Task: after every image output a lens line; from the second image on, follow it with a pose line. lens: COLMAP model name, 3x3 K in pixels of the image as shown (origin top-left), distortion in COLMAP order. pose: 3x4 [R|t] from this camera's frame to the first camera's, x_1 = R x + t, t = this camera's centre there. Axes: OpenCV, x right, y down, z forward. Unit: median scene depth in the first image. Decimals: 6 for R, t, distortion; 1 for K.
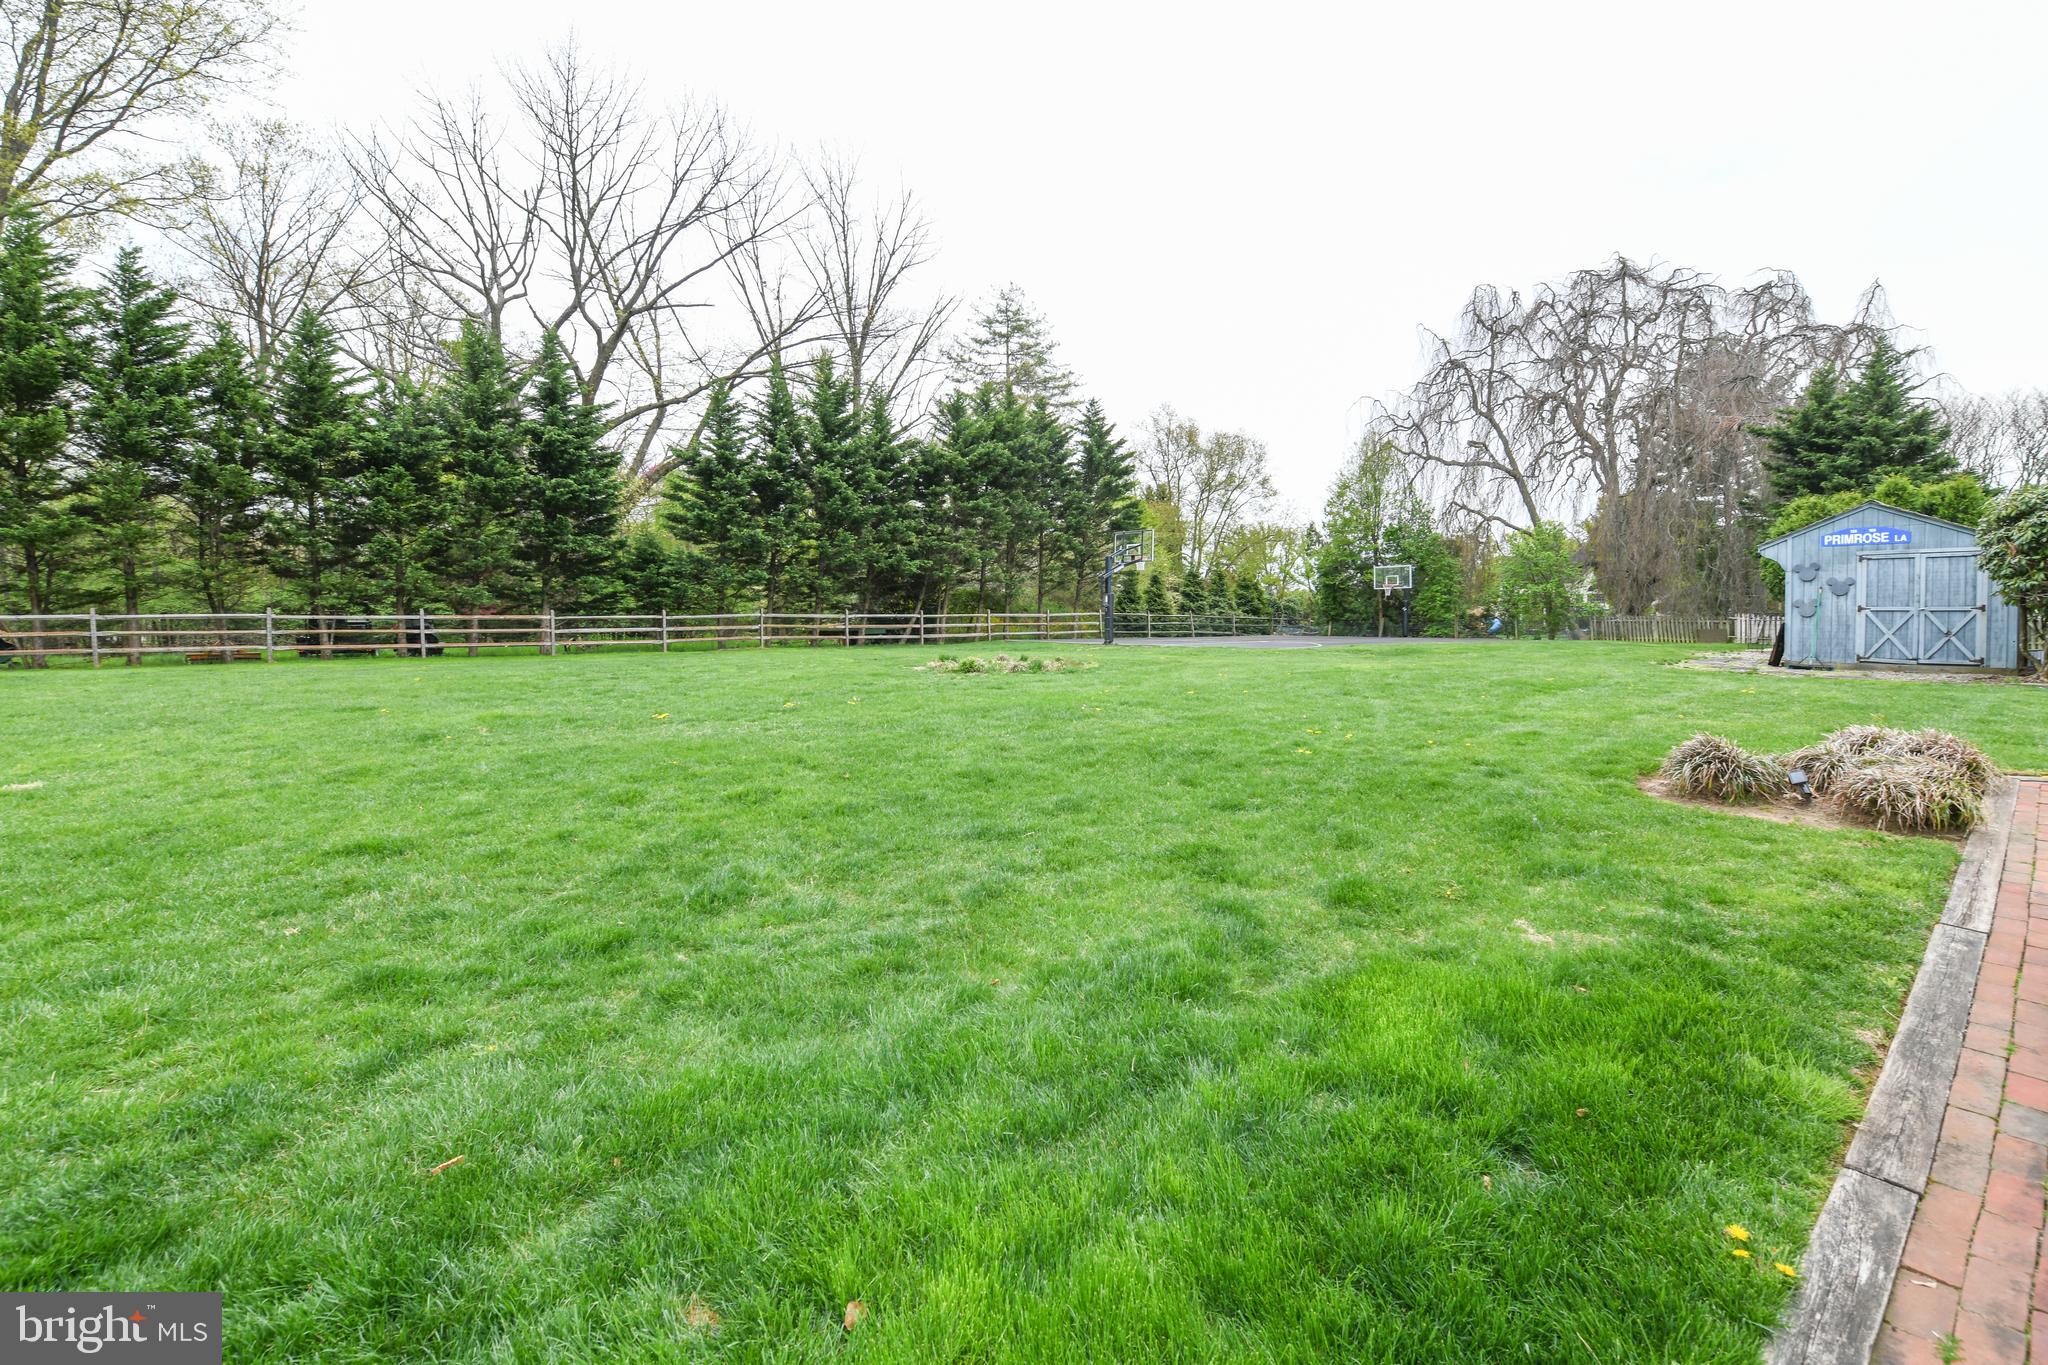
lens RADIAL K [[1007.8, 0, 1024.0], [0, 1007.8, 682.5], [0, 0, 1]] dist [0.000585, 0.022958]
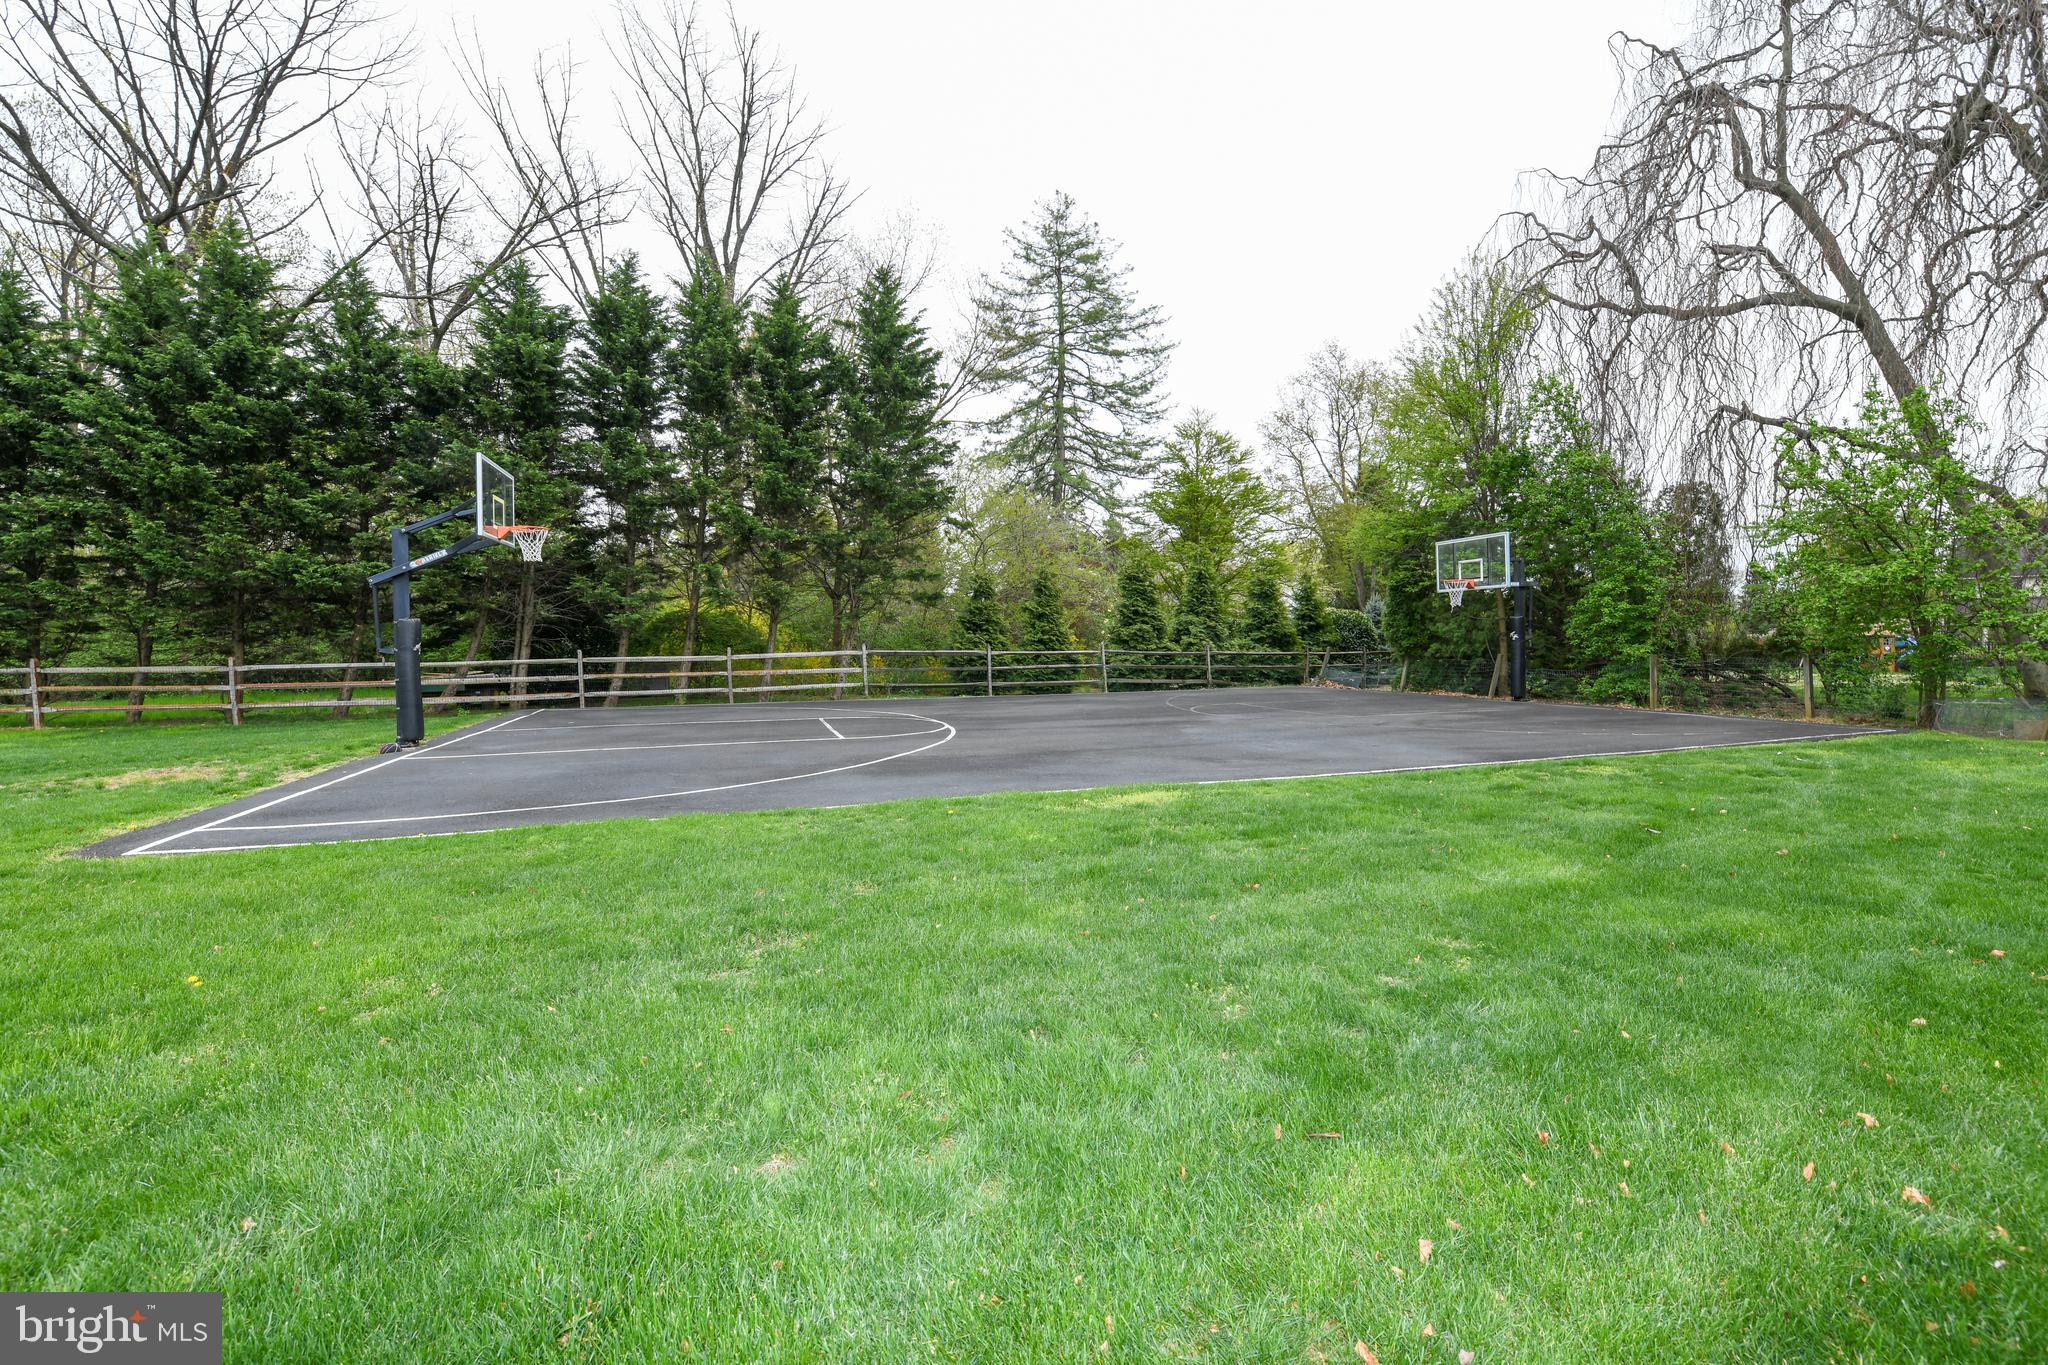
lens RADIAL K [[1007.8, 0, 1024.0], [0, 1007.8, 682.5], [0, 0, 1]] dist [0.000585, 0.022958]
pose [[0.949832, -0.006268, -0.312699, 0.283924], [-0.004970, 0.999370, -0.035129, -0.030793], [0.312722, 0.034920, 0.949203, 0.480101]]
